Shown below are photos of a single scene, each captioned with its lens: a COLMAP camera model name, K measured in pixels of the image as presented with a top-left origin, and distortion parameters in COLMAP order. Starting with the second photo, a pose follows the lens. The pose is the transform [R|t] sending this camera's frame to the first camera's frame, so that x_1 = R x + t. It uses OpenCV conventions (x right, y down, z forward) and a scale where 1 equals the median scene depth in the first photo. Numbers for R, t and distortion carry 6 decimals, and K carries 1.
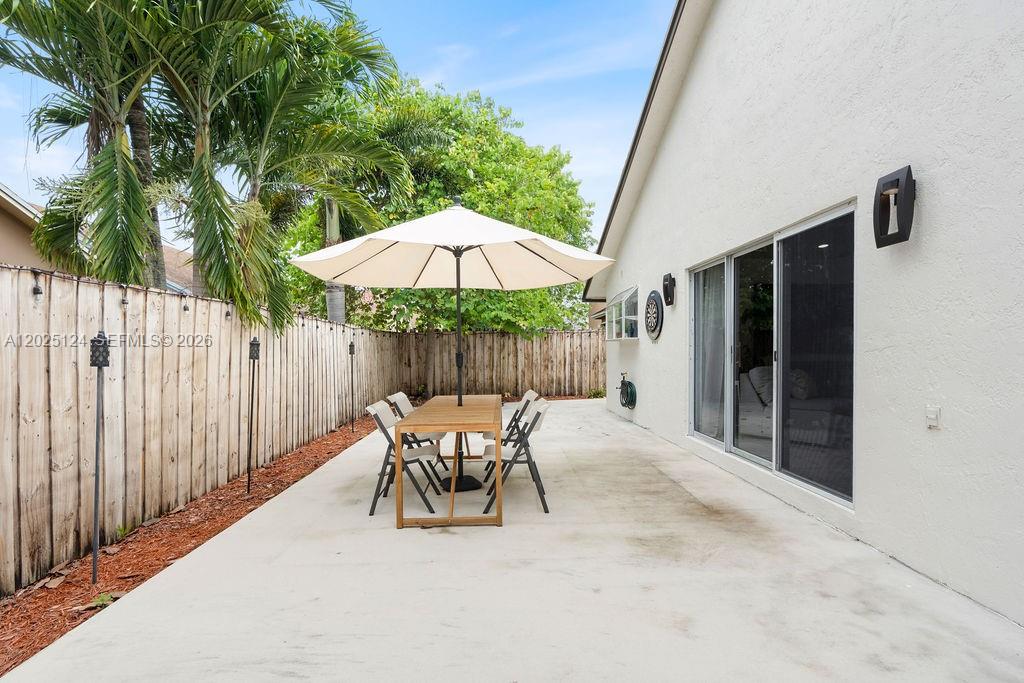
lens RADIAL K [[464.8, 0, 510.4], [0, 464.8, 345.0], [0, 0, 1]] dist [-0.004232, 0.000228]
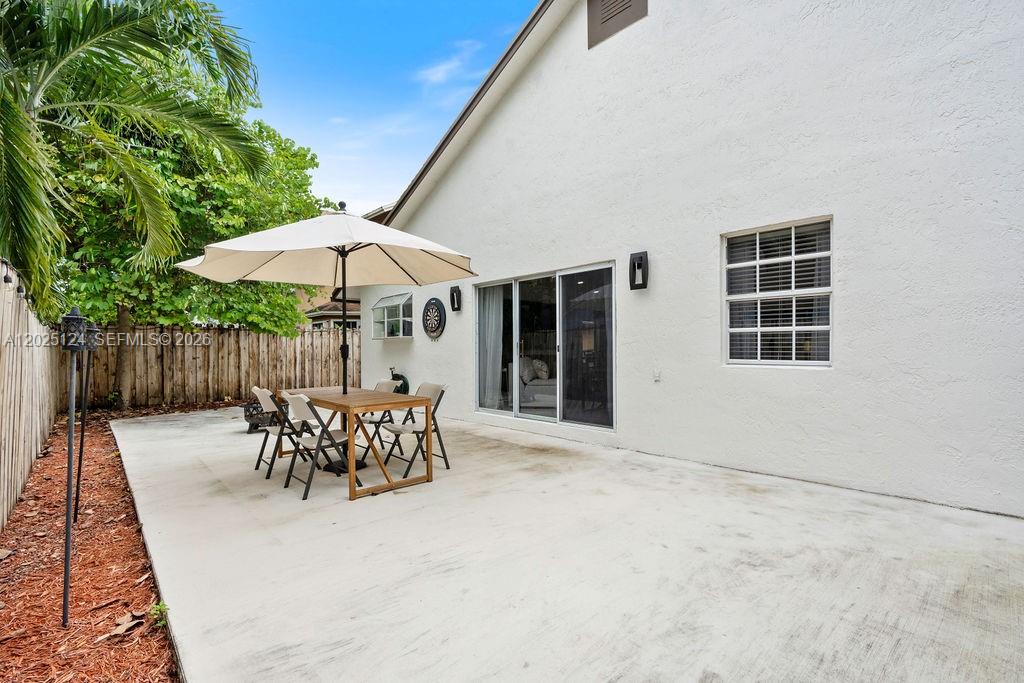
lens RADIAL K [[461.6, 0, 509.9], [0, 461.6, 348.0], [0, 0, 1]] dist [-0.004540, 0.000024]
pose [[0.755901, 0.006314, 0.654655, -0.518365], [-0.006975, 0.999974, -0.001591, 0.021743], [-0.654648, -0.003363, 0.755926, -0.063473]]
